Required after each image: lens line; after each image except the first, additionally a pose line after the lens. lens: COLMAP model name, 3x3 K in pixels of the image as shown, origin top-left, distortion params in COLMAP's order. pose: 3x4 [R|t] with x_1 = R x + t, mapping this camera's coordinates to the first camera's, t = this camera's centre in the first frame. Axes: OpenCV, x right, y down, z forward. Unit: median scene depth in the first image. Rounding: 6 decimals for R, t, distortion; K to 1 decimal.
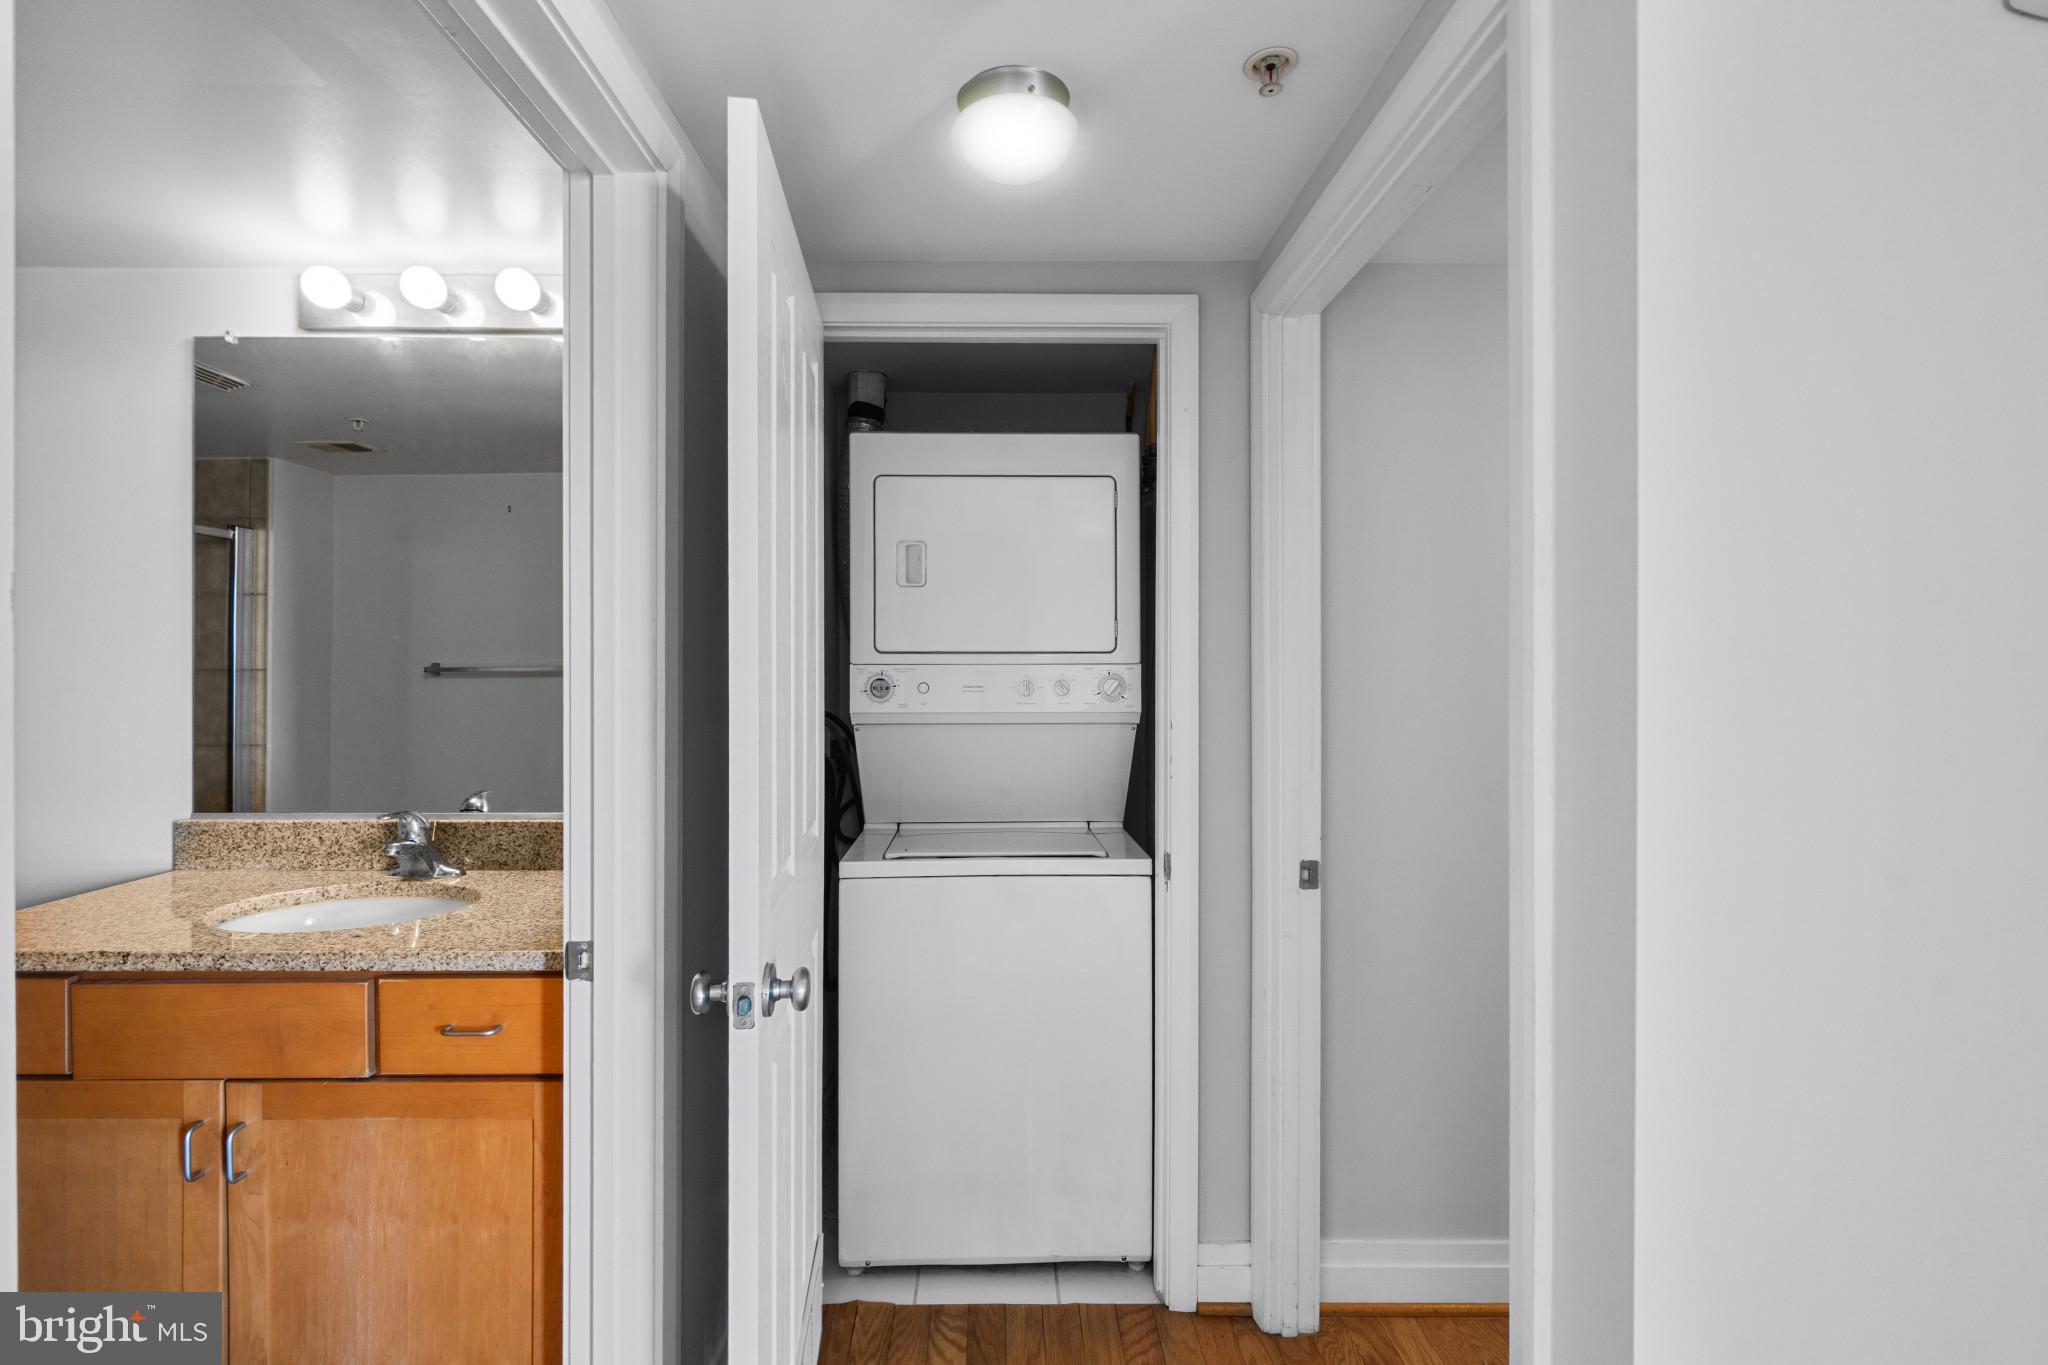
lens RADIAL K [[906.9, 0, 1005.7], [0, 906.9, 669.9], [0, 0, 1]] dist [-0.010413, 0.000007]
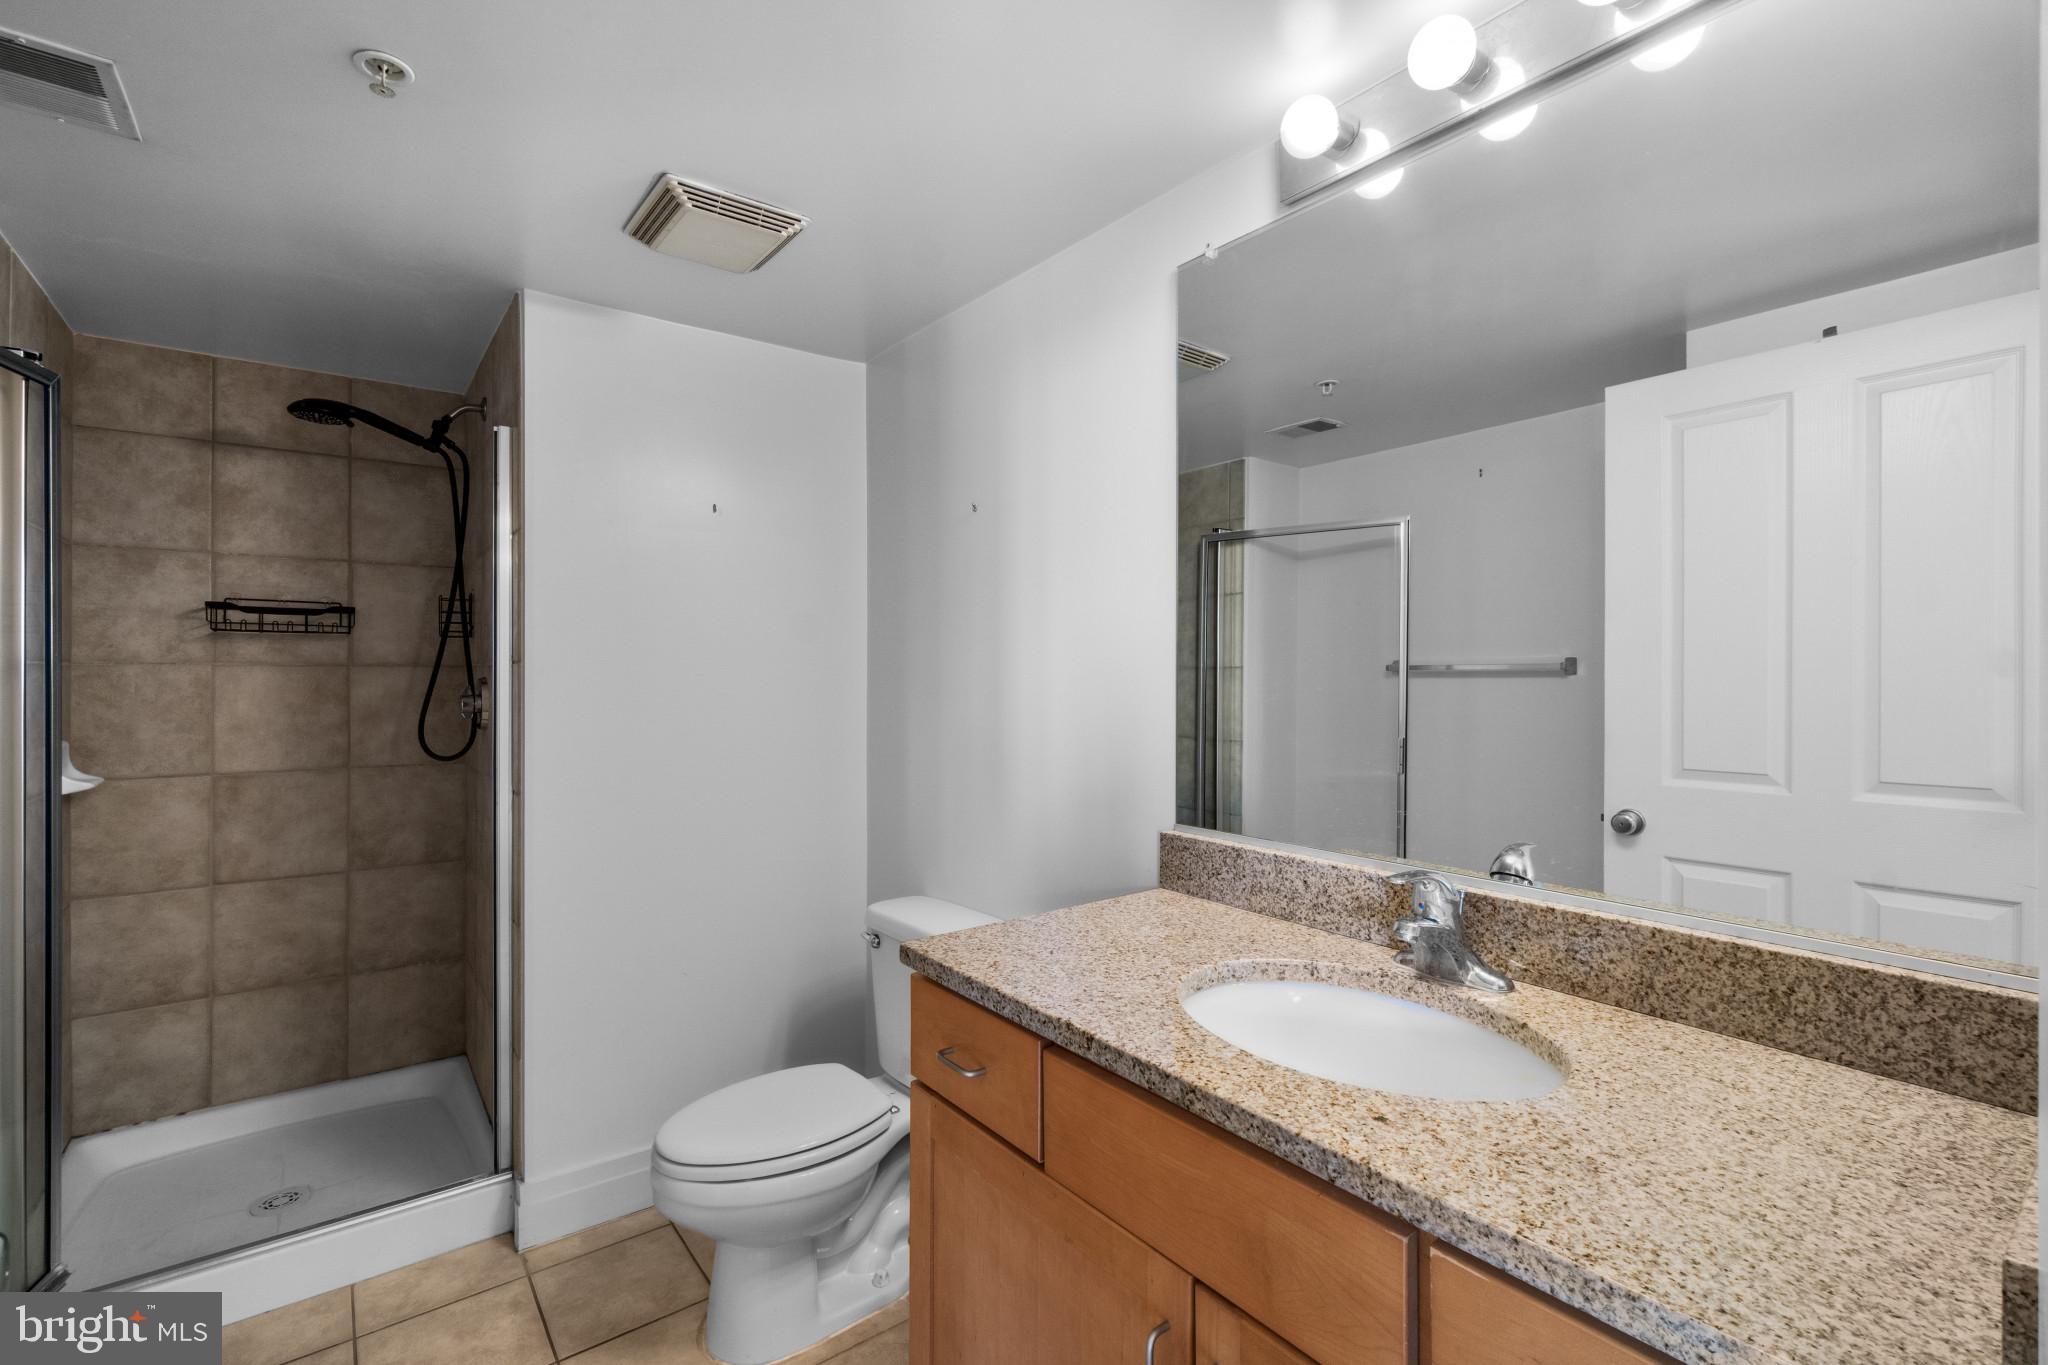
lens RADIAL K [[906.9, 0, 1005.7], [0, 906.9, 669.9], [0, 0, 1]] dist [-0.010413, 0.000007]
pose [[0.588714, -0.002389, -0.808338, -0.308418], [-0.003556, 0.999978, -0.005545, 0.018163], [0.808333, 0.006139, 0.588693, 0.368052]]
